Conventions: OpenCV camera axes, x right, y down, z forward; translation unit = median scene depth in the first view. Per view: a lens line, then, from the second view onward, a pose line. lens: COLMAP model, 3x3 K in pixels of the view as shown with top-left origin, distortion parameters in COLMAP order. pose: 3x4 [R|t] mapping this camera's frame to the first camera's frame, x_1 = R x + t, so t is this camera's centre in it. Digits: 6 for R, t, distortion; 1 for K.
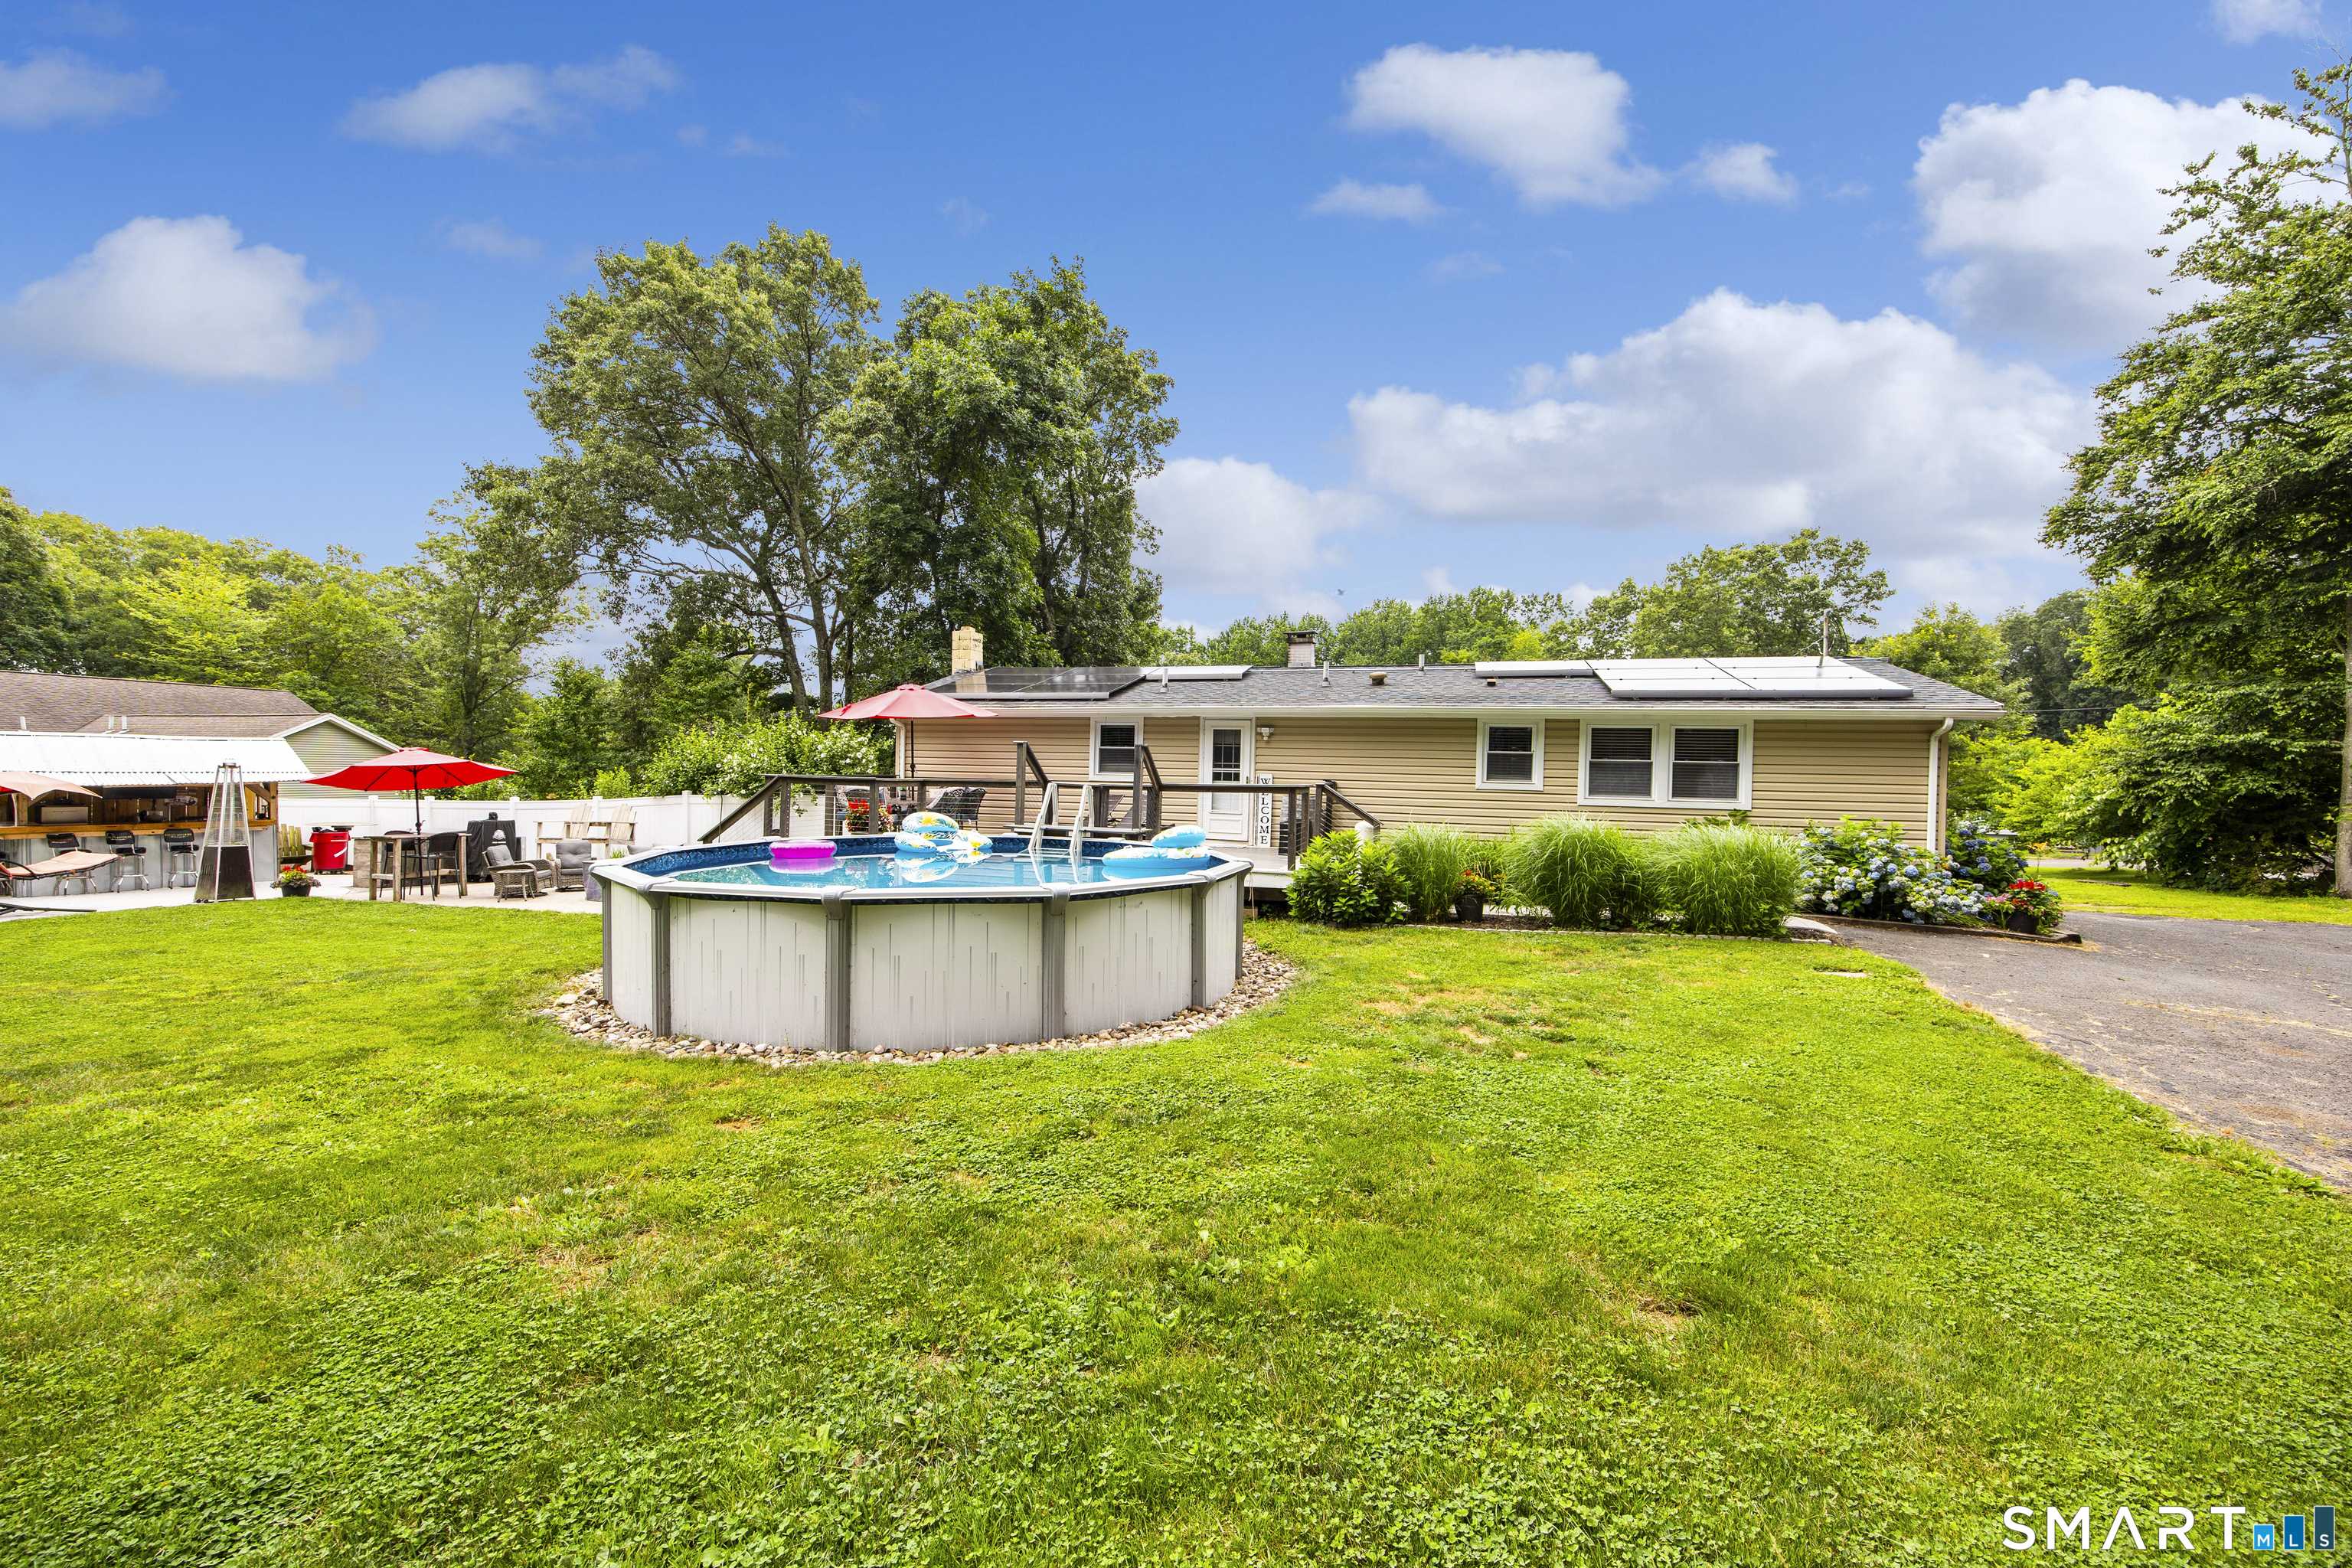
lens RADIAL K [[951.4, 0, 1176.0], [0, 951.4, 784.0], [0, 0, 1]] dist [0.000216, 0.000022]
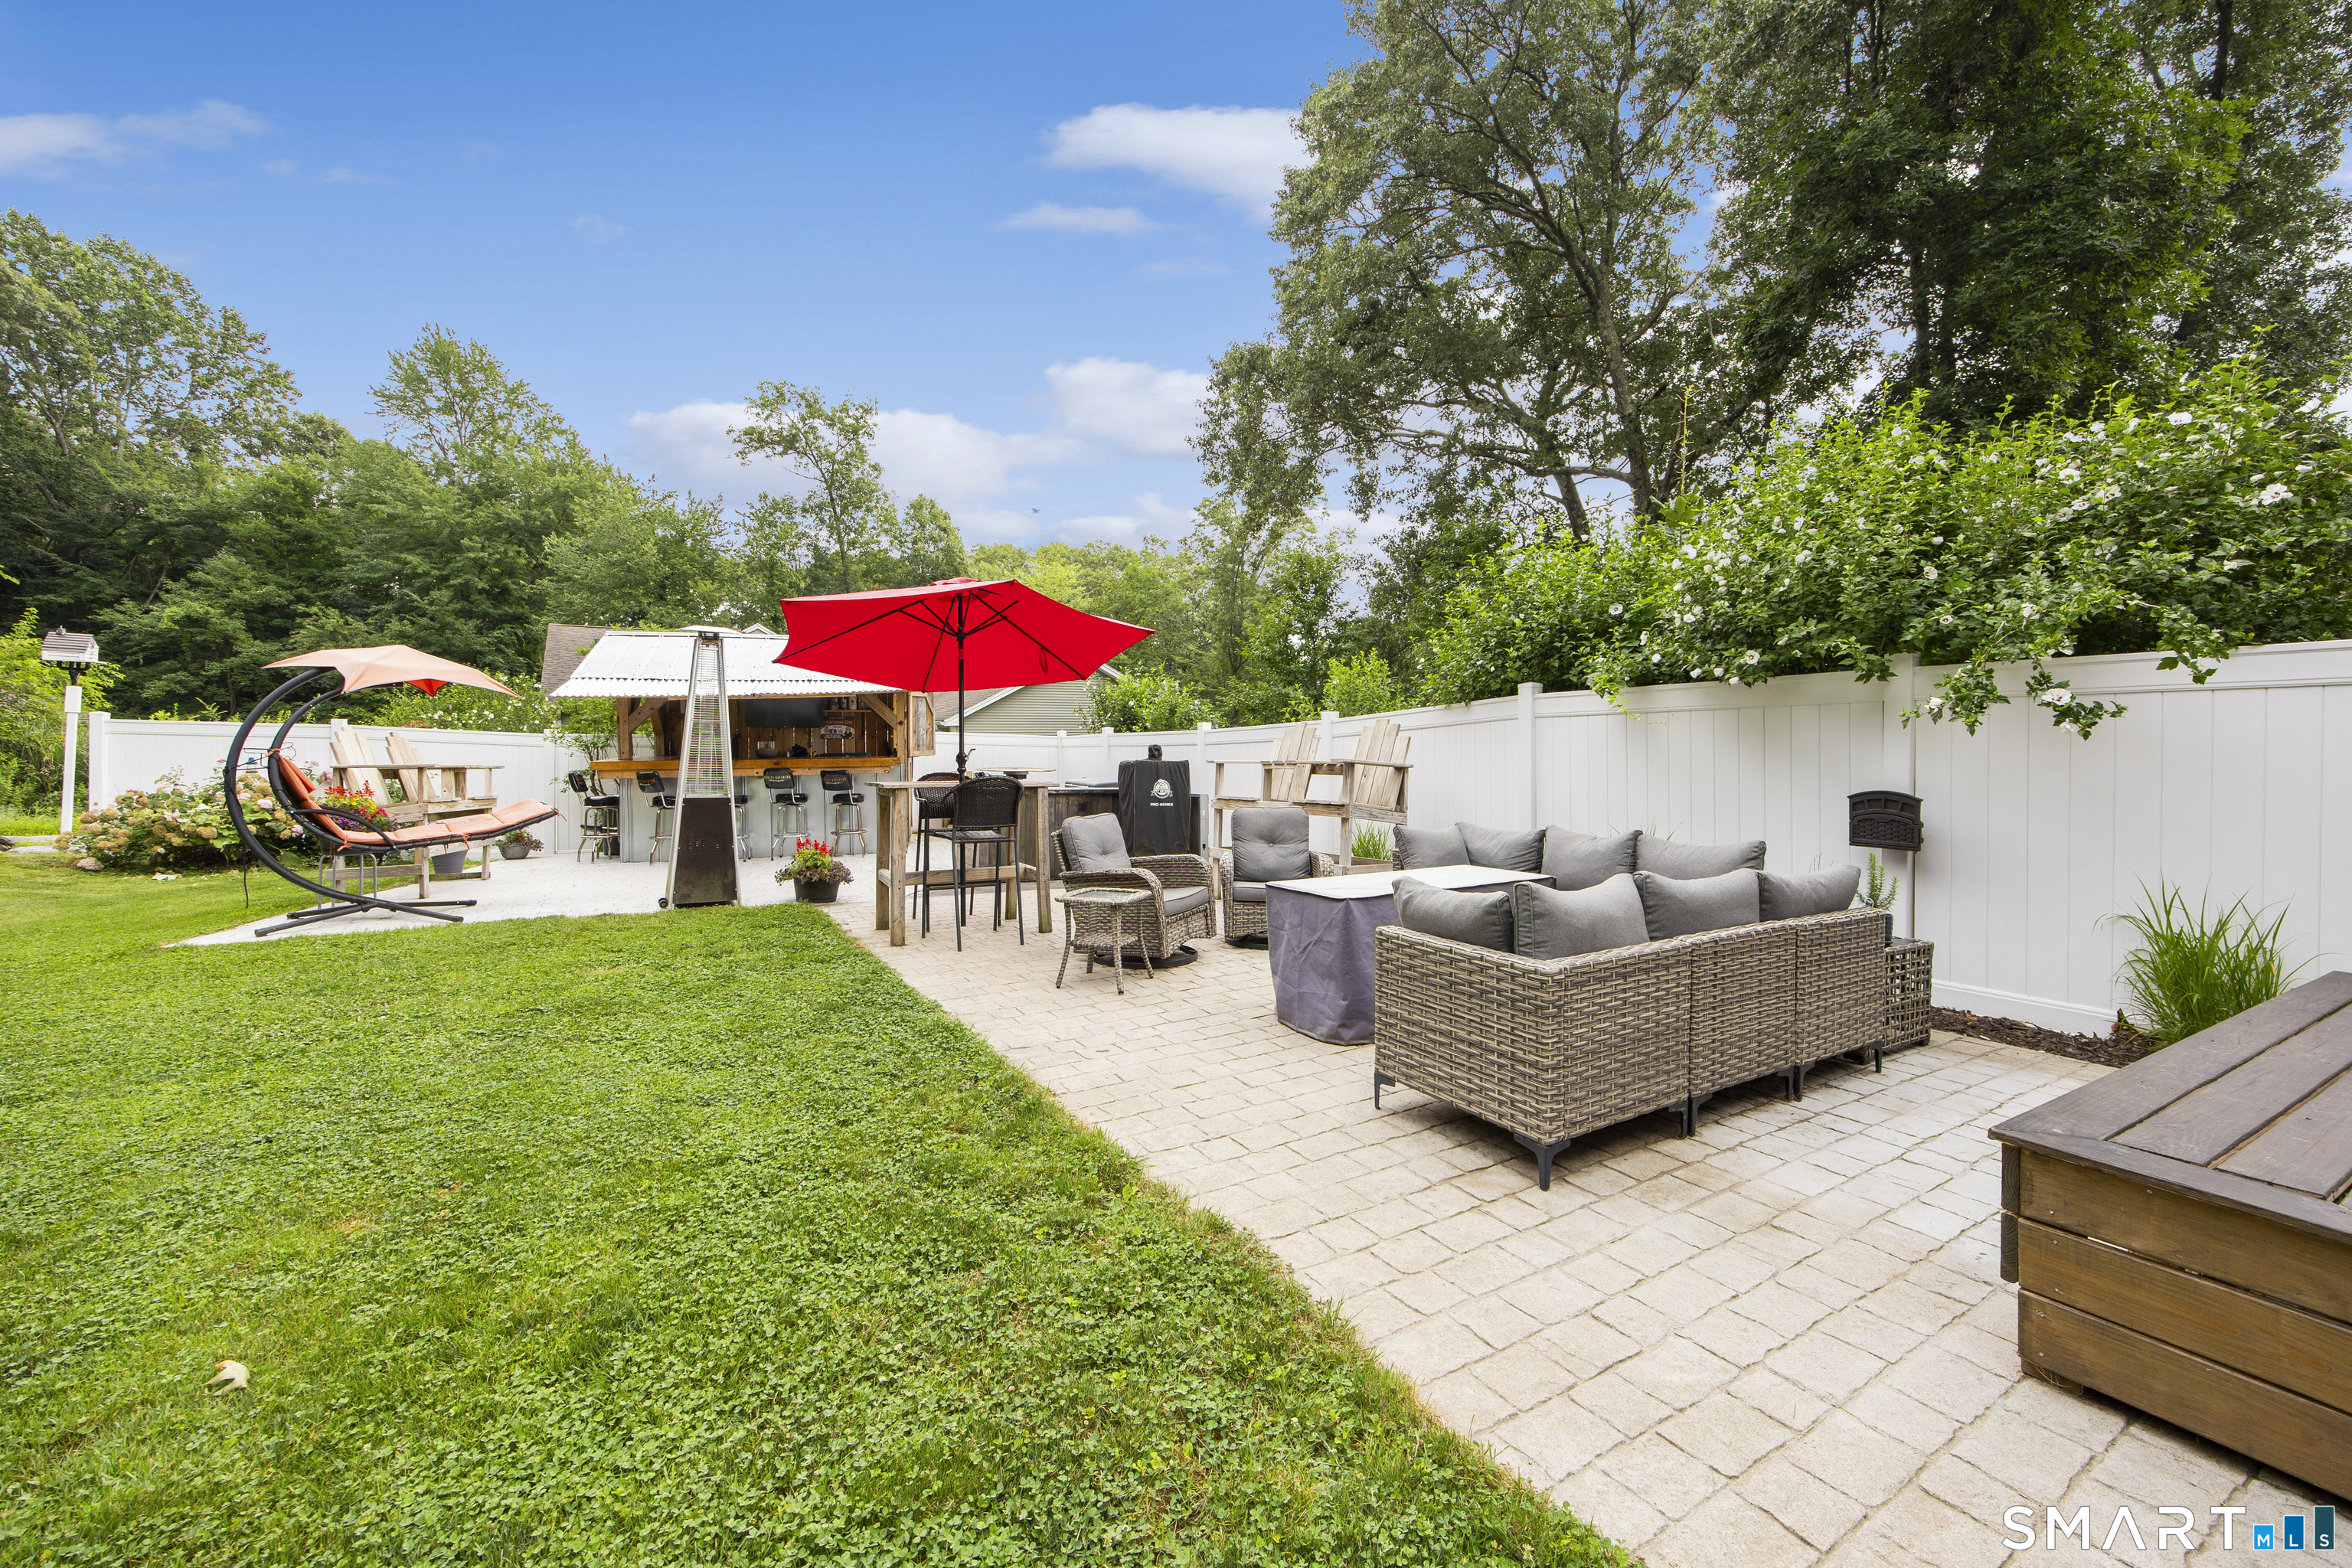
lens RADIAL K [[969.6, 0, 1171.1], [0, 969.6, 755.8], [0, 0, 1]] dist [0.000524, -0.000023]
pose [[0.746986, 0.000308, -0.664840, -0.360715], [0.003454, 0.999985, 0.004344, 0.033080], [0.664831, -0.005541, 0.746973, 0.611521]]
